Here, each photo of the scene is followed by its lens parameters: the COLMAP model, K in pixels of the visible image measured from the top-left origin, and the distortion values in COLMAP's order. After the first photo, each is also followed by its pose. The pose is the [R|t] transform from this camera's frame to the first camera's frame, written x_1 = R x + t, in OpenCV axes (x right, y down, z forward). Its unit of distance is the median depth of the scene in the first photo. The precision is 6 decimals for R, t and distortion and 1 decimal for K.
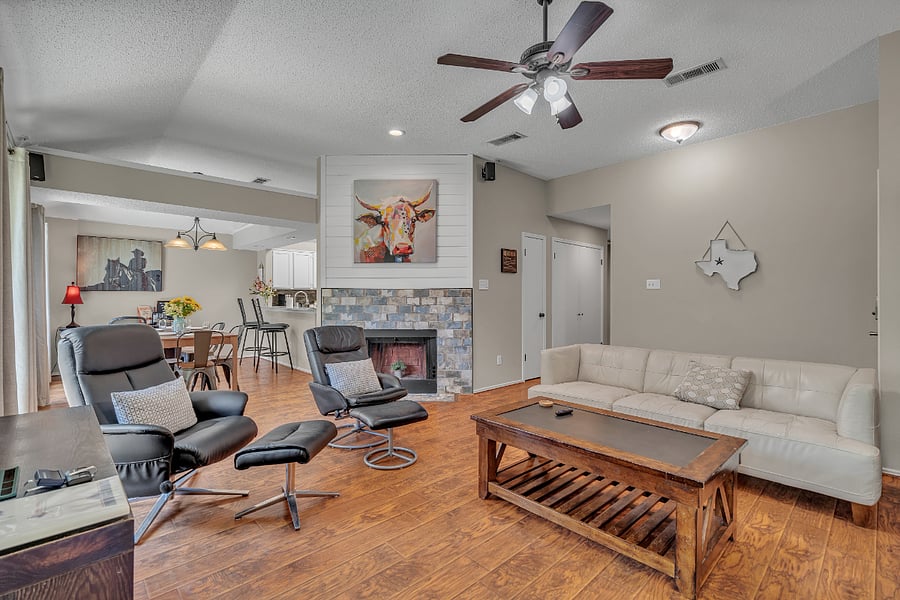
lens RADIAL K [[411.5, 0, 452.0], [0, 411.5, 297.1], [0, 0, 1]] dist [-0.006027, 0.000526]
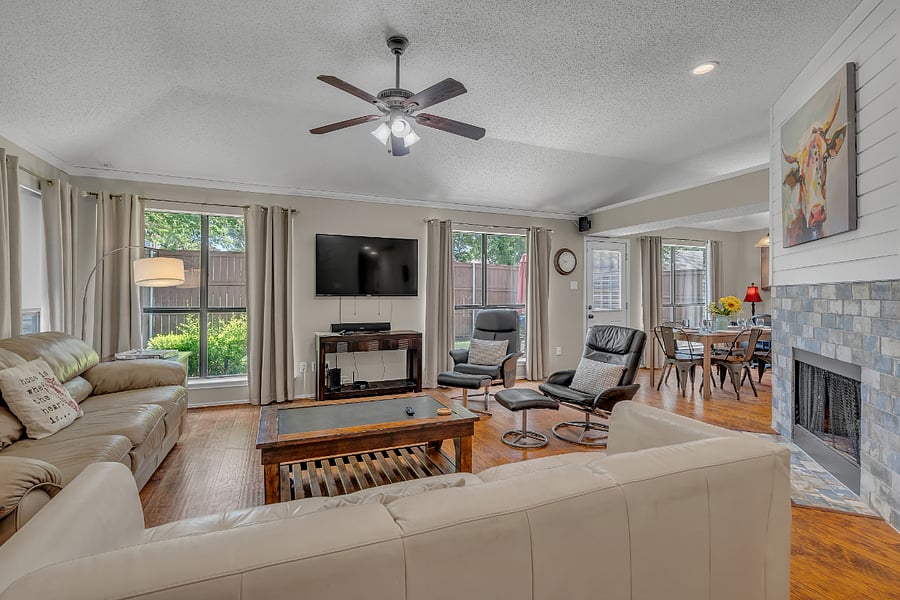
lens RADIAL K [[411.5, 0, 447.1], [0, 411.5, 293.8], [0, 0, 1]] dist [-0.006027, 0.000526]
pose [[-0.371869, 0.001339, -0.928284, 0.479924], [-0.014460, 0.999869, 0.007235, -0.003022], [0.928173, 0.016113, -0.371801, 0.589727]]
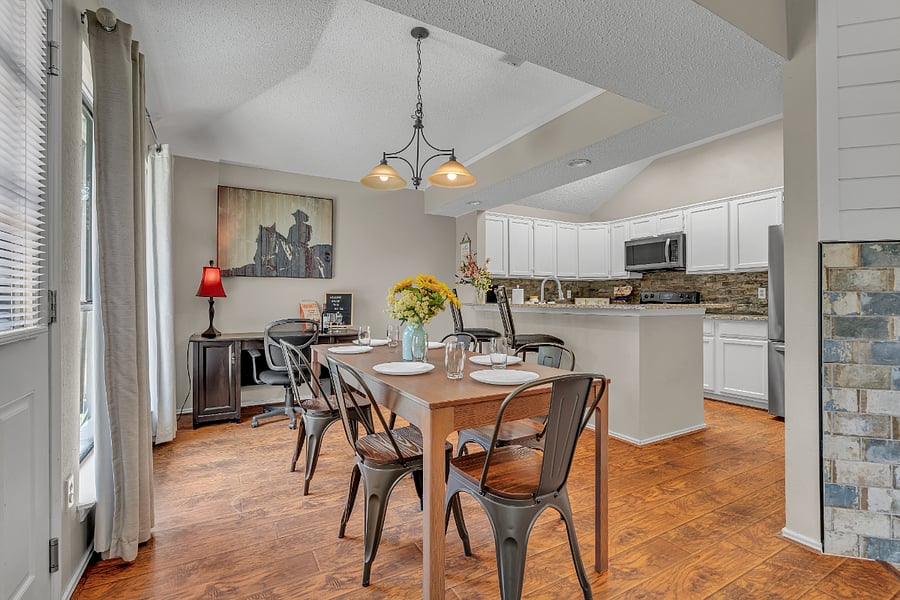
lens RADIAL K [[411.5, 0, 443.4], [0, 411.5, 297.0], [0, 0, 1]] dist [-0.006027, 0.000526]
pose [[0.972963, -0.003075, -0.230942, -0.432925], [0.001388, 0.999971, -0.007469, 0.020615], [0.230959, 0.006947, 0.972939, 0.467586]]
